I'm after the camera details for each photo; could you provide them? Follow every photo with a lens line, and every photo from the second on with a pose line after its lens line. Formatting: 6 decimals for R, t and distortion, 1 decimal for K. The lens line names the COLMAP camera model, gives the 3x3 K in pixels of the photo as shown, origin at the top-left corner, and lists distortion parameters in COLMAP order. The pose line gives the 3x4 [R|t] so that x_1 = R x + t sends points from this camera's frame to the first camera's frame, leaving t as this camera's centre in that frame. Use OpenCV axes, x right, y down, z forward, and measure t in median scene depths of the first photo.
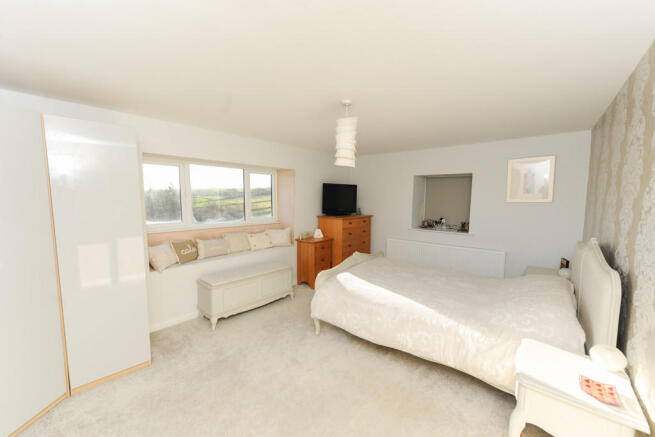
lens RADIAL K [[264.2, 0, 326.6], [0, 264.2, 220.1], [0, 0, 1]] dist [0.000203, 0.000015]
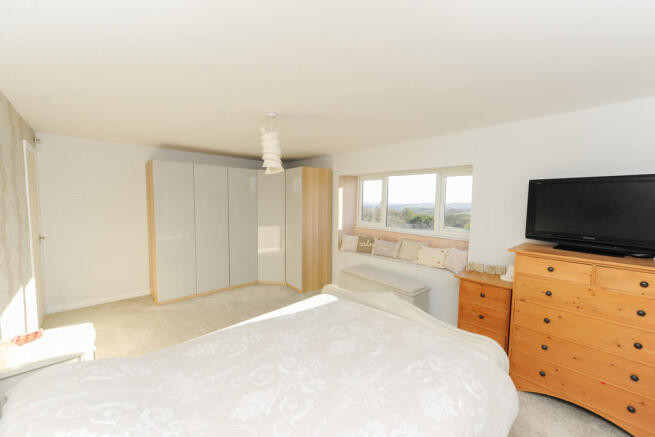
lens RADIAL K [[264.2, 0, 326.6], [0, 264.2, 220.1], [0, 0, 1]] dist [0.000203, 0.000015]
pose [[-0.133562, 0.069196, -0.988622, 0.690699], [-0.104317, 0.991036, 0.083458, -0.081098], [0.985535, 0.114276, -0.125147, 0.849661]]
